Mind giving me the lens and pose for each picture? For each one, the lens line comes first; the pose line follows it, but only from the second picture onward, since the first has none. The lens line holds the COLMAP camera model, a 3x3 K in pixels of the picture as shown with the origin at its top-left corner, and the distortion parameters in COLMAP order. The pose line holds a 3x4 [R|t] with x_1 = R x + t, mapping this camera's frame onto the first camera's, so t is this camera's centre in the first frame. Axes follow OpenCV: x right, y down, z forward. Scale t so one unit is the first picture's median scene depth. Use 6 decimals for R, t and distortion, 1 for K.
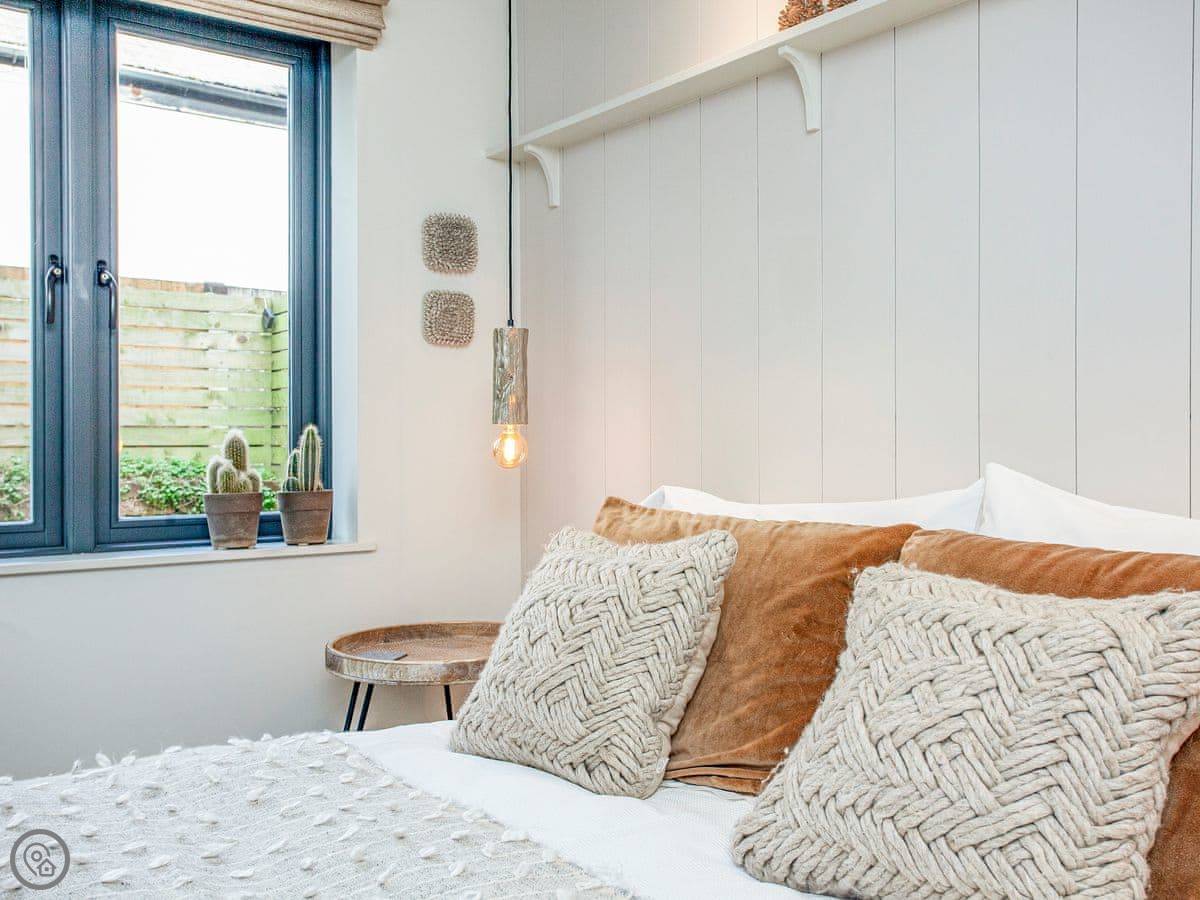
lens RADIAL K [[1109.6, 0, 600.2], [0, 1109.6, 440.6], [0, 0, 1]] dist [0.028522, 0.000000]
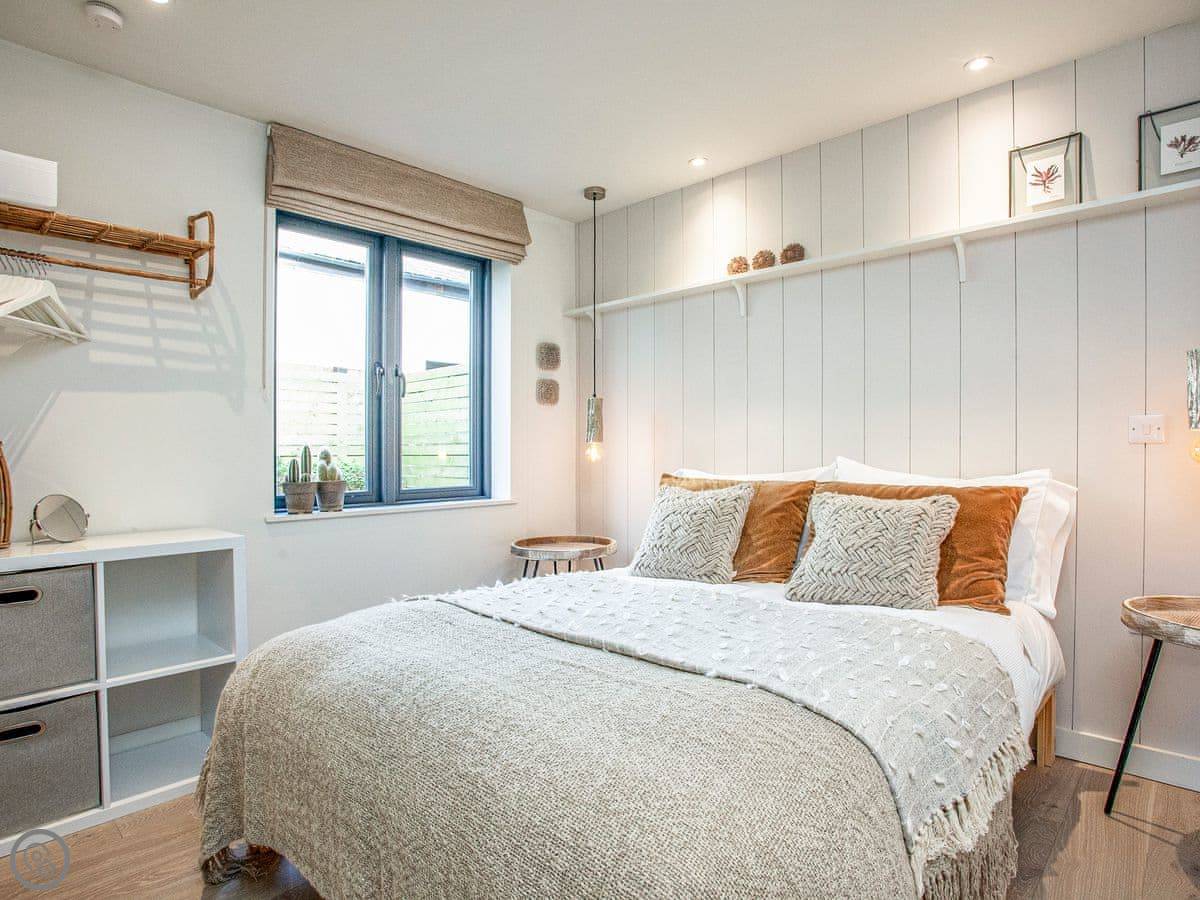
lens RADIAL K [[653.0, 0, 563.2], [0, 653.0, 454.6], [0, 0, 1]] dist [-0.046428, 0.012550]
pose [[0.985208, -0.008392, 0.171155, -0.425827], [0.007282, 0.999948, 0.007111, 0.000700], [-0.171206, -0.005759, 0.985218, -0.302785]]
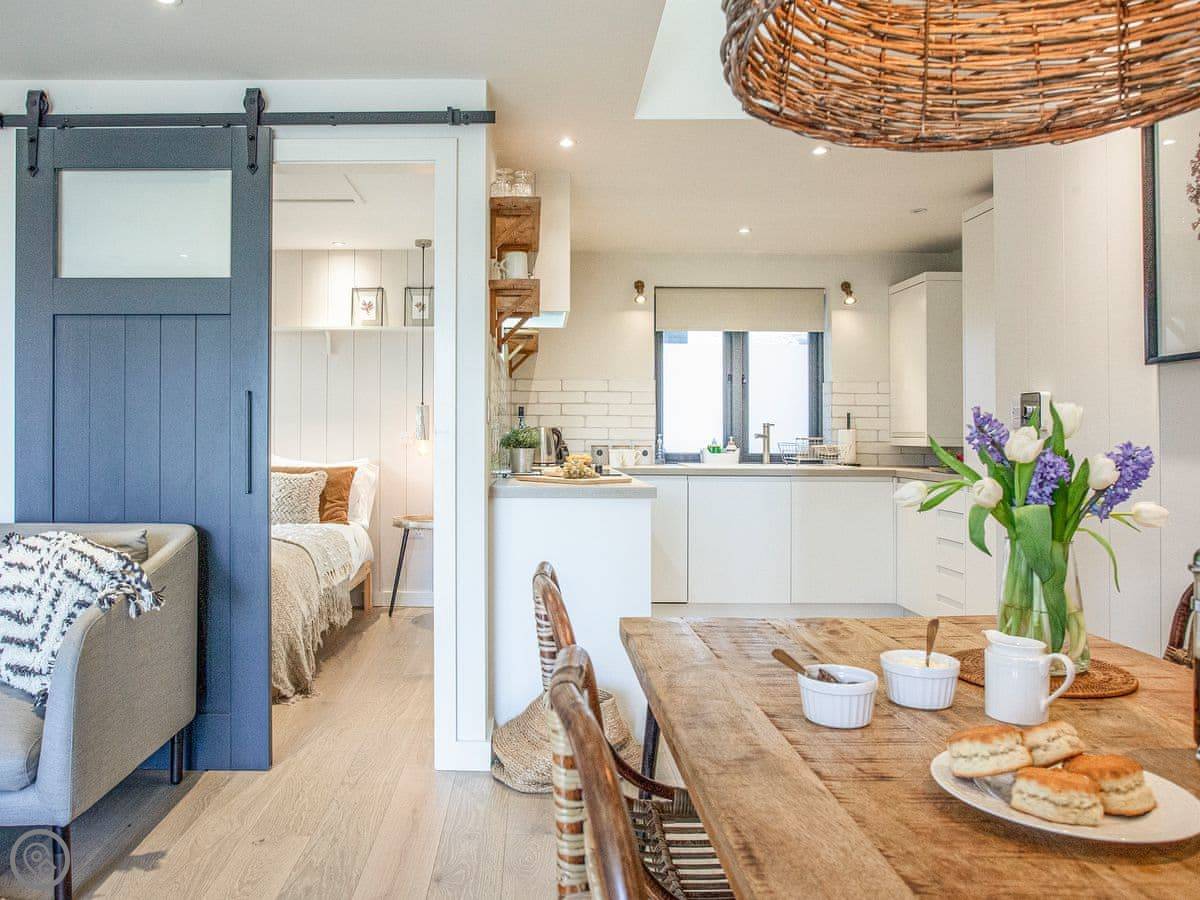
lens RADIAL K [[924.7, 0, 548.2], [0, 924.7, 433.3], [0, 0, 1]] dist [-0.034325, 0.020194]
pose [[0.557855, -0.000678, 0.829938, -1.578721], [0.001010, 0.999999, 0.000138, -0.039114], [-0.829938, 0.000761, 0.557856, -1.522497]]
